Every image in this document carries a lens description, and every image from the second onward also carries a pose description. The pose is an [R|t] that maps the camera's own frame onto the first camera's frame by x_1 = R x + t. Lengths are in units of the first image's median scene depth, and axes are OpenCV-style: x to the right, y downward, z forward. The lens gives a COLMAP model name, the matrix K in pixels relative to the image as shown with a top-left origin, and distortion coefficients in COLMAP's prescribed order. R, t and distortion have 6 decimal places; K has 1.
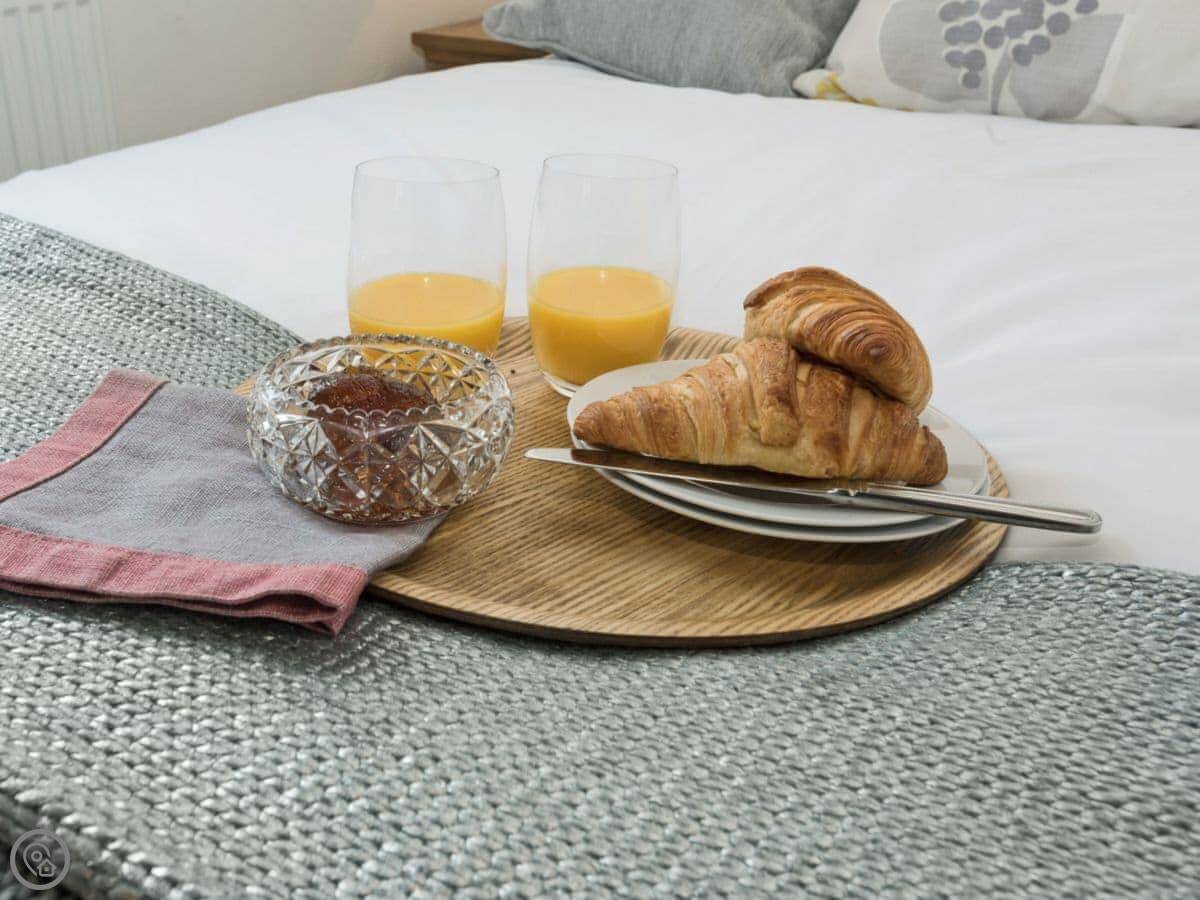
lens RADIAL K [[873.9, 0, 600.0], [0, 873.9, 450.0], [0, 0, 1]] dist [-0.000971, 0.000136]
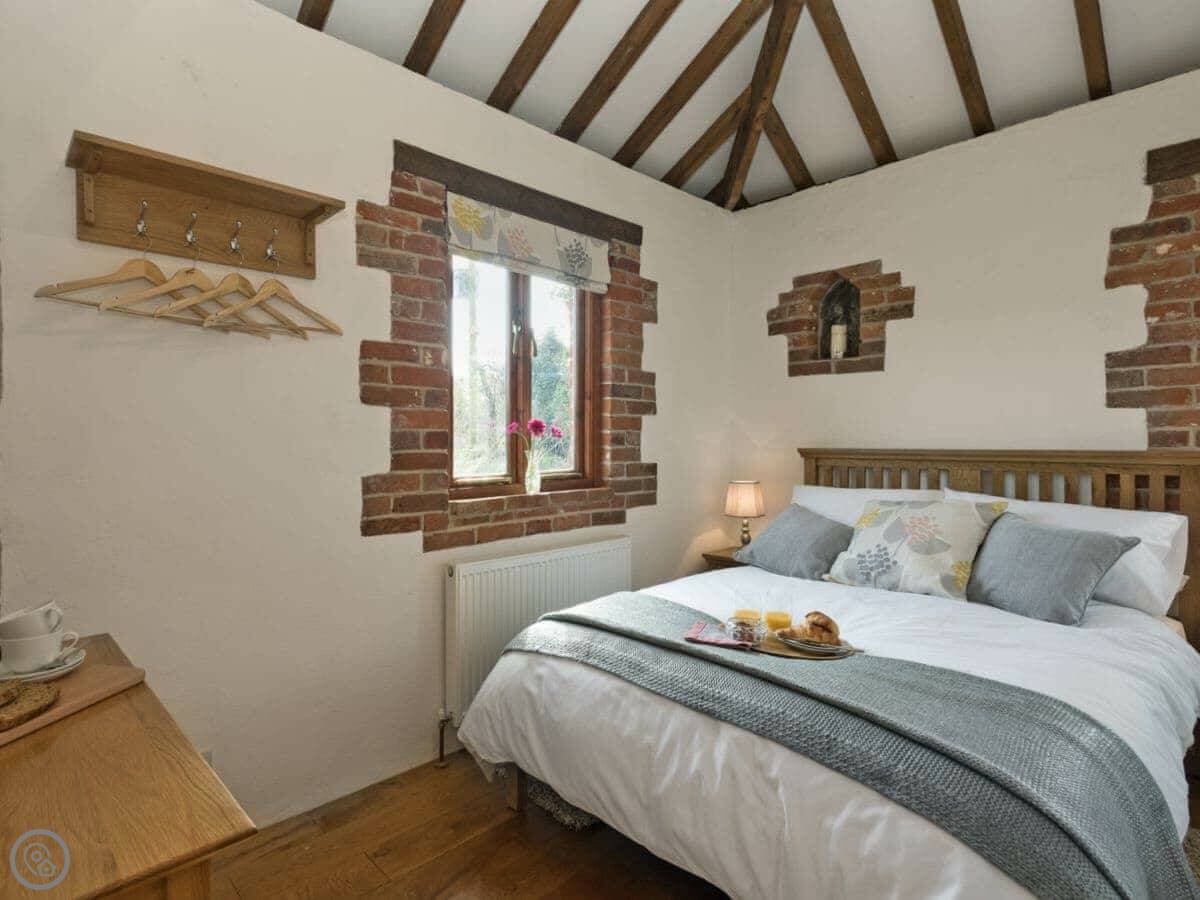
lens RADIAL K [[632.4, 0, 600.0], [0, 632.4, 450.0], [0, 0, 1]] dist [0.000750, 0.000194]
pose [[0.982421, 0.012048, -0.186290, -0.228664], [-0.107068, 0.853837, -0.509410, 0.654280], [0.152924, 0.520401, 0.840117, -1.865756]]
